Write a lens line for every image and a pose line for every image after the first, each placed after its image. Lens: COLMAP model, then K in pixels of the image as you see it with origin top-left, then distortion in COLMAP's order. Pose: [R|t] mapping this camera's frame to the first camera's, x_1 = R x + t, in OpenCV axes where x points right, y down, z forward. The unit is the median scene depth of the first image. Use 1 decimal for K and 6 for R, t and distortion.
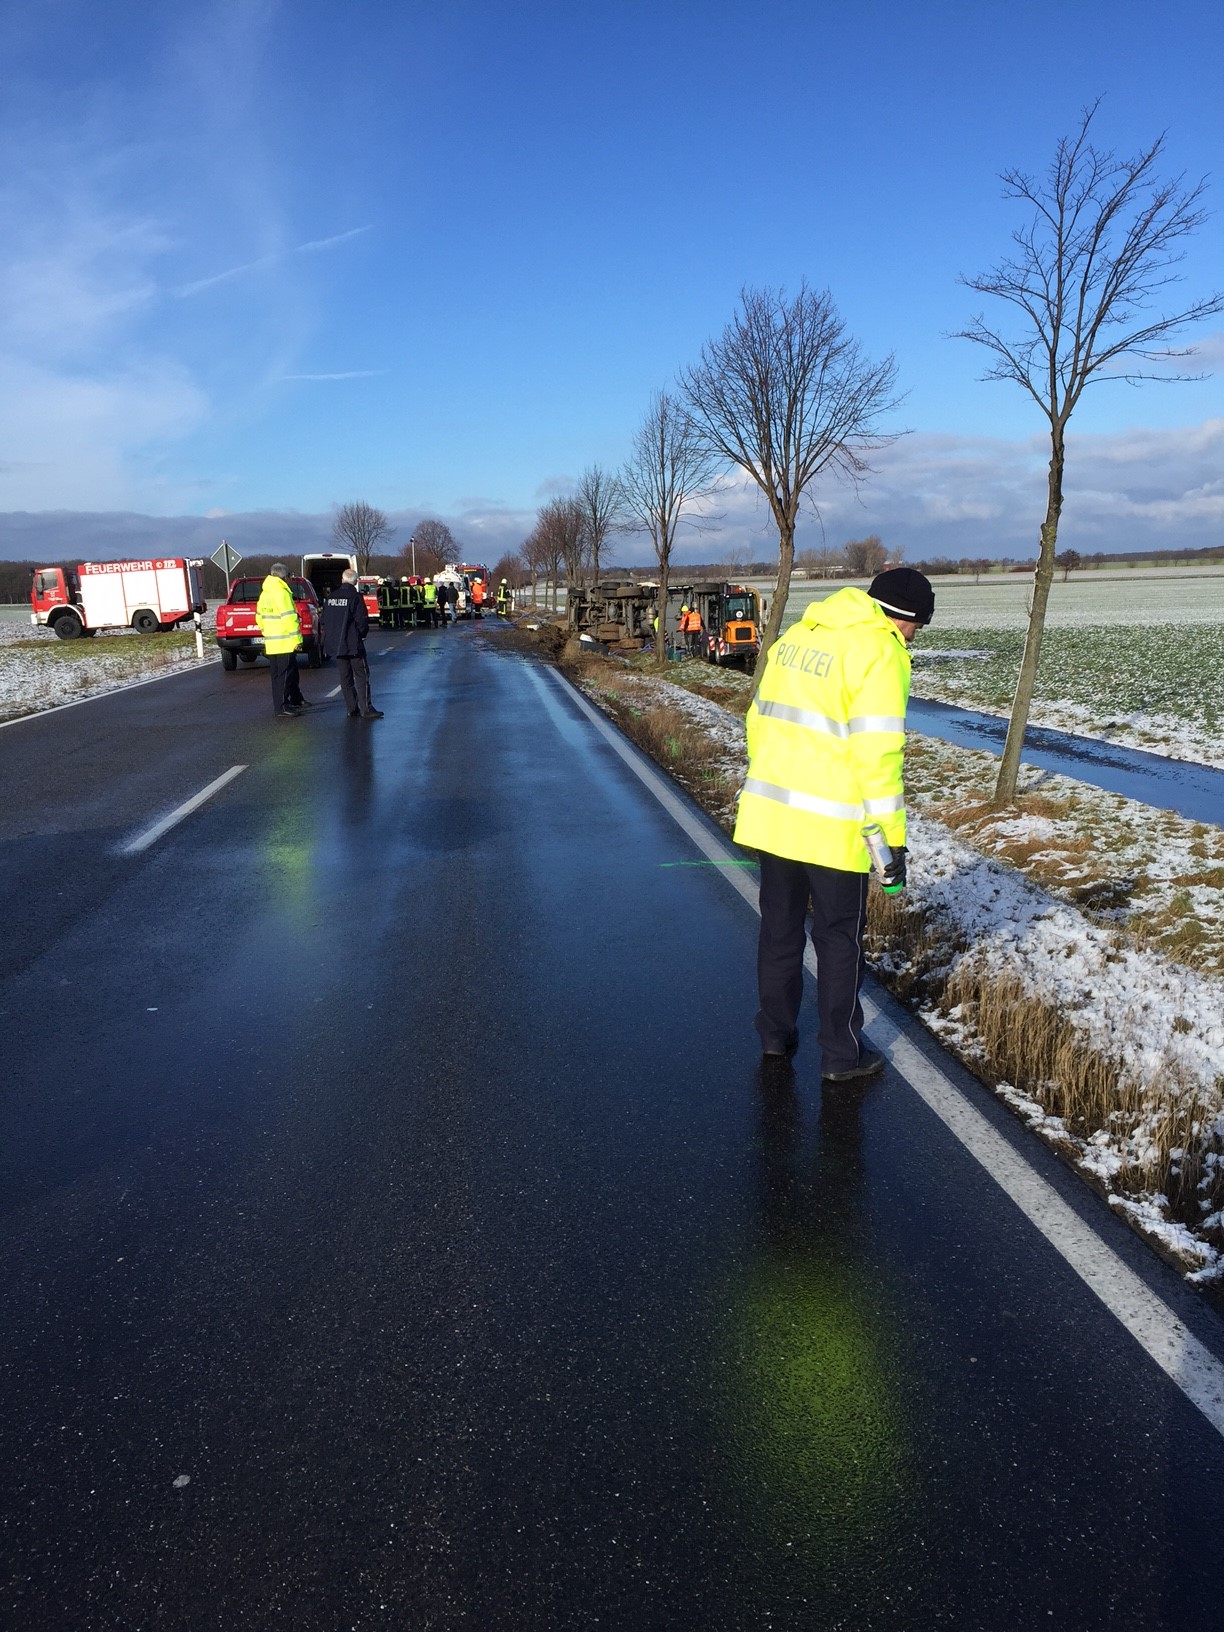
lens RADIAL K [[1405.9, 0, 612.0], [0, 1405.9, 816.0], [0, 0, 1]] dist [0.075912, -0.154183]
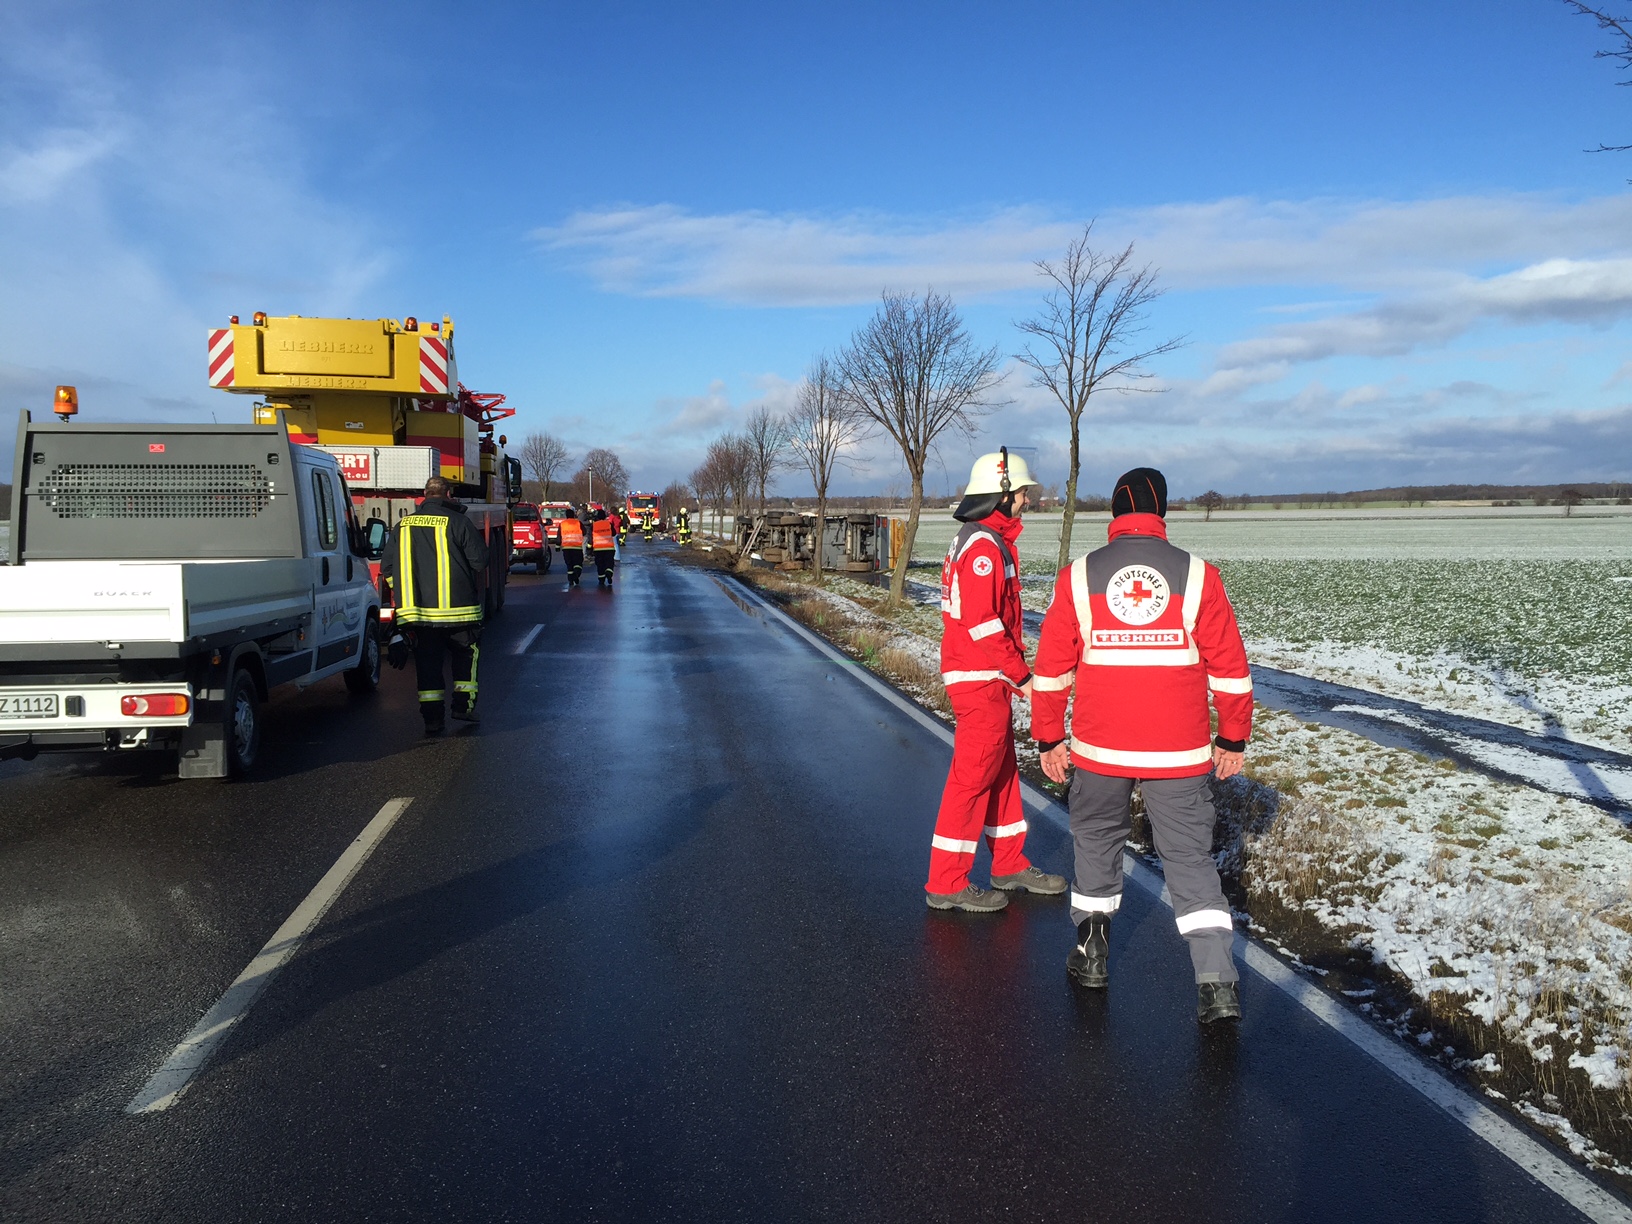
lens RADIAL K [[1405.9, 0, 816.0], [0, 1405.9, 612.0], [0, 0, 1]] dist [0.075912, -0.154183]
pose [[0.999325, 0.019243, 0.031288, -0.002567], [-0.016245, 0.995495, -0.093416, 0.025692], [-0.032945, 0.092845, 0.995135, -0.156649]]
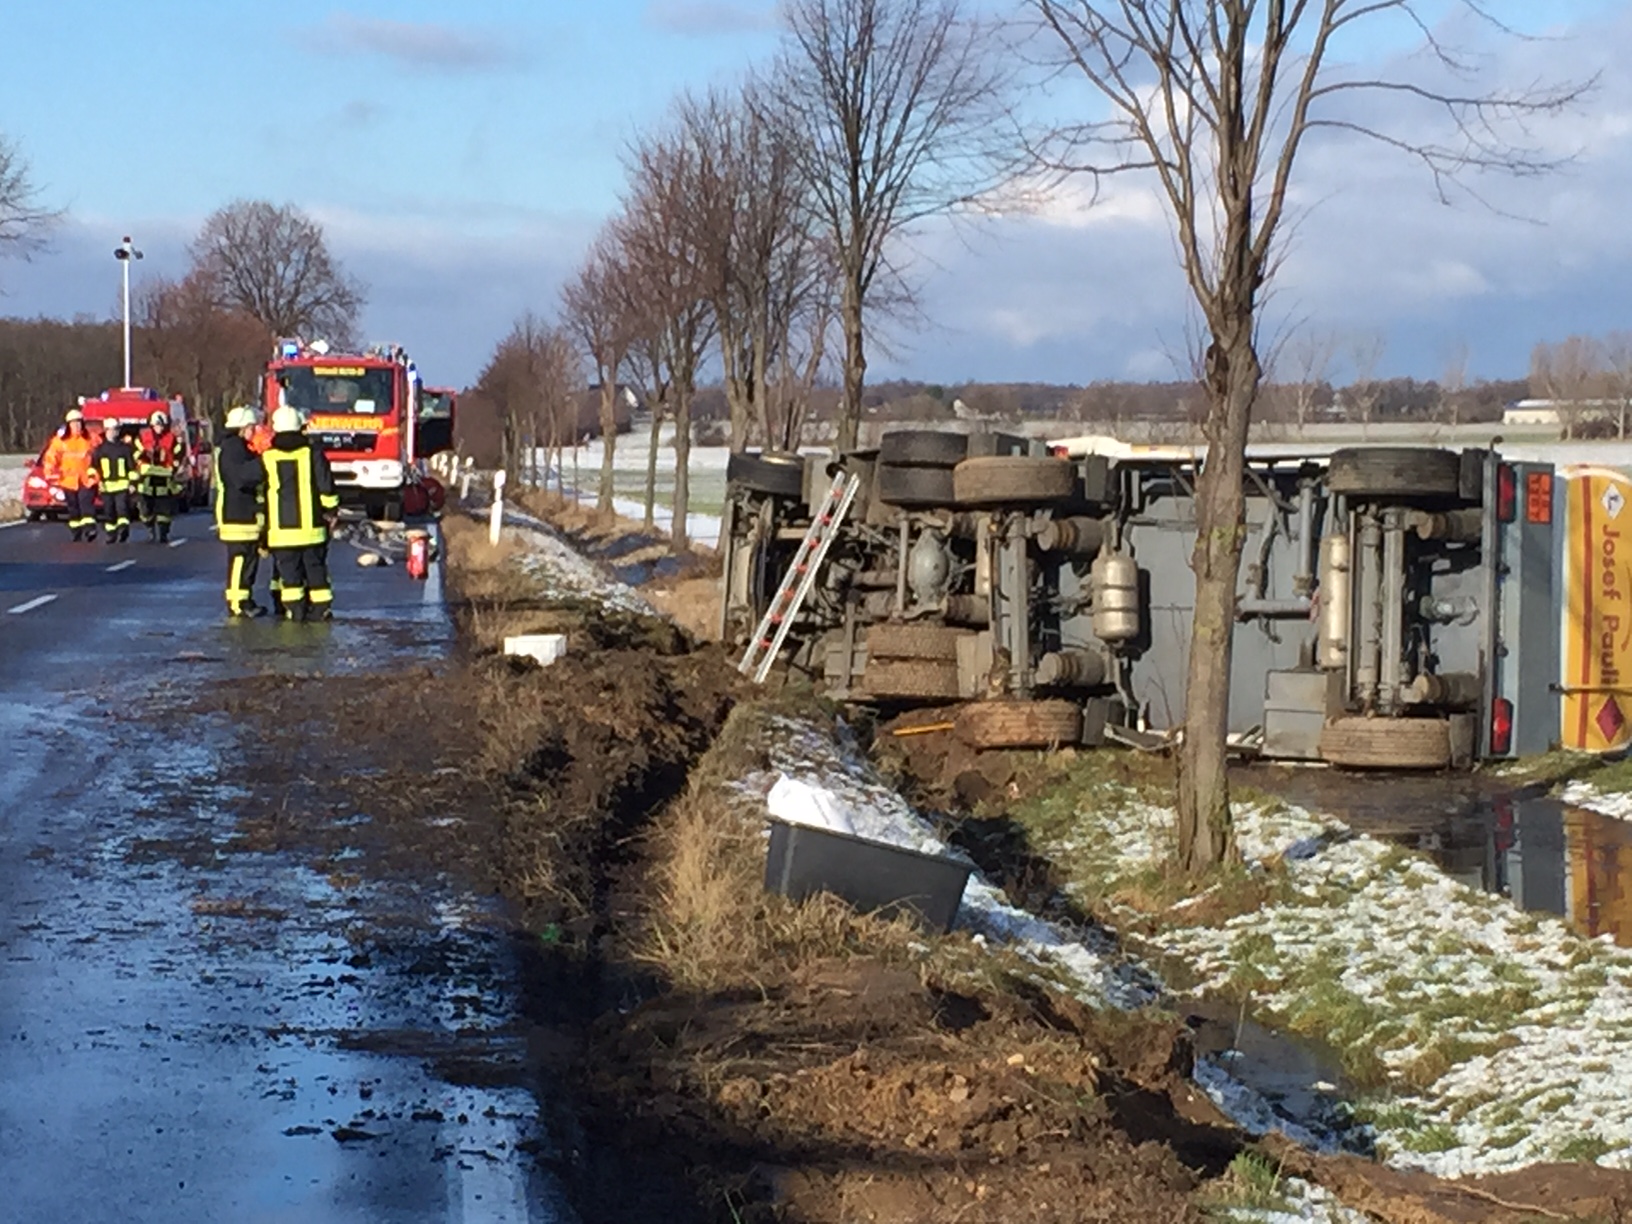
lens RADIAL K [[4776.9, 0, 816.0], [0, 4776.9, 612.0], [0, 0, 1]] dist [0.075076, 0.370229]
pose [[0.999554, 0.026294, -0.014149, -0.008448], [-0.027869, 0.991635, -0.126031, -0.062537], [0.010717, 0.126369, 0.991925, 0.377281]]
